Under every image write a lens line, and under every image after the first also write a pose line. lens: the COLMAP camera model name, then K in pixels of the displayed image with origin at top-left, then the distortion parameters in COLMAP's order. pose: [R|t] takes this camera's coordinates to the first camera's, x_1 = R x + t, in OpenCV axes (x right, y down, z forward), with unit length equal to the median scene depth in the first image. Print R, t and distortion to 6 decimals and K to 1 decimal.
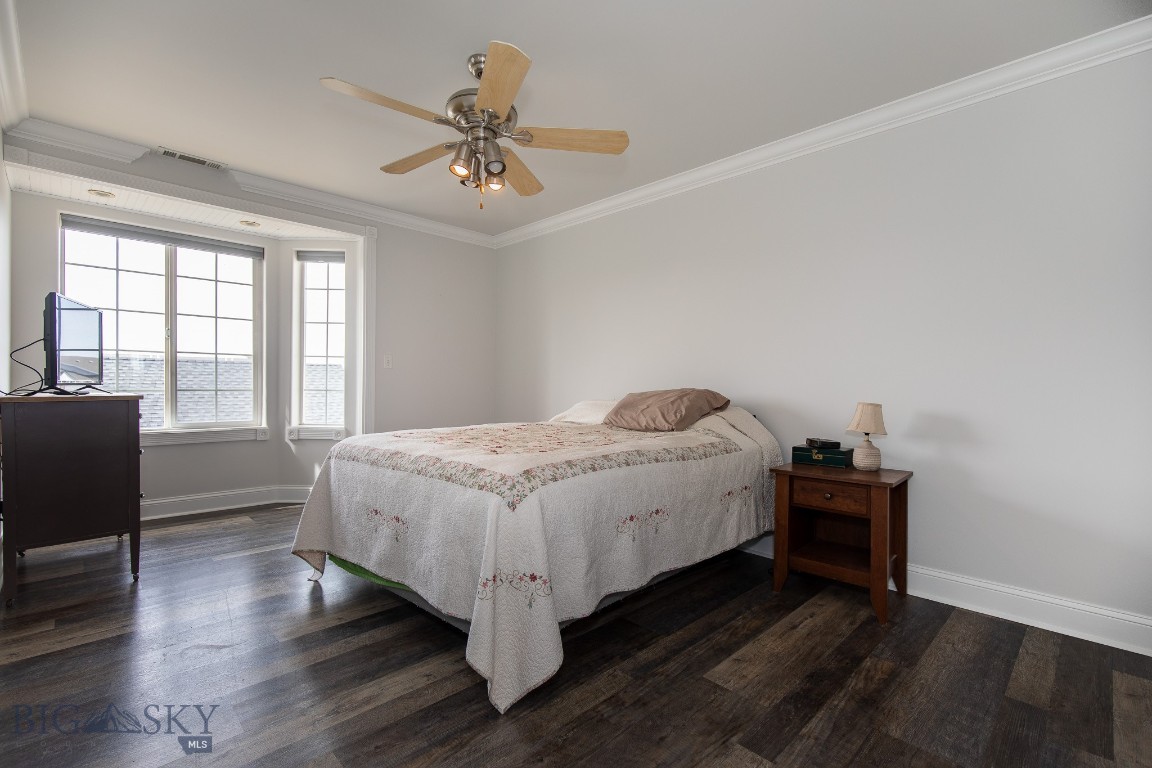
lens RADIAL K [[515.7, 0, 580.1], [0, 515.7, 386.9], [0, 0, 1]] dist [0.005363, -0.000245]
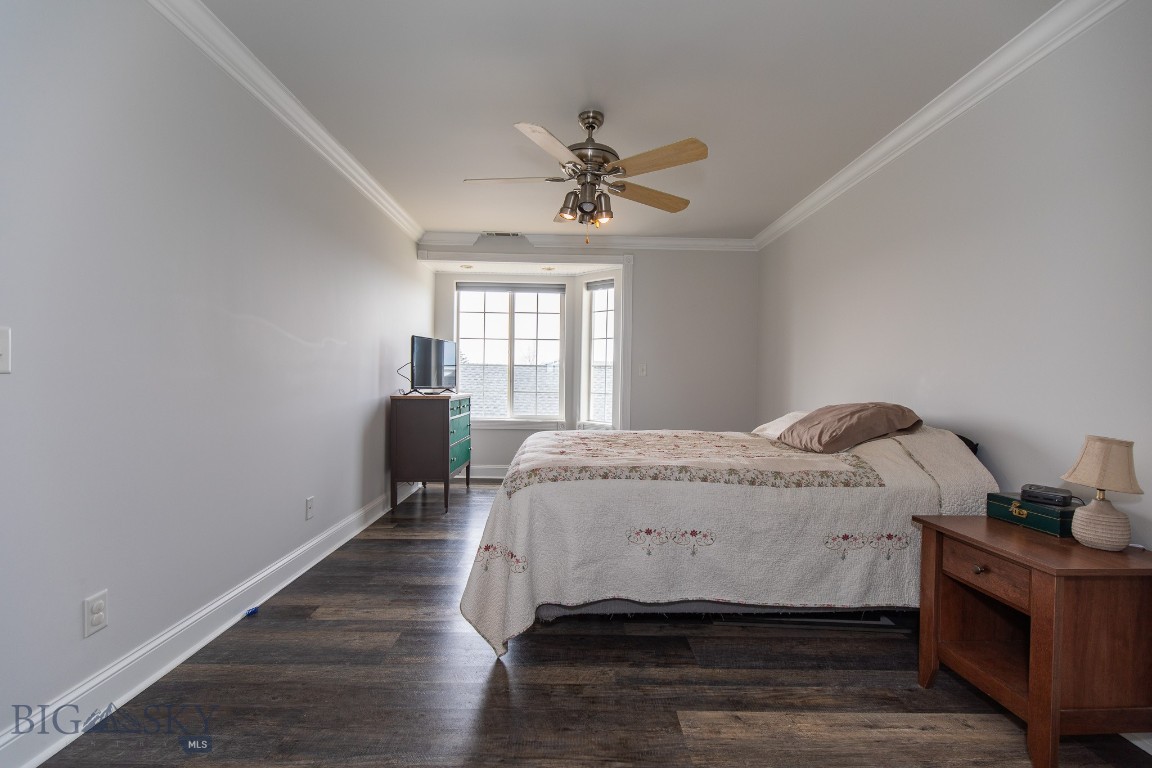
lens RADIAL K [[515.7, 0, 580.1], [0, 515.7, 386.9], [0, 0, 1]] dist [0.005363, -0.000245]
pose [[0.722814, 0.010933, -0.690956, 0.427871], [-0.011582, 0.999926, 0.003706, -0.018489], [0.690945, 0.005324, 0.722887, 0.109497]]
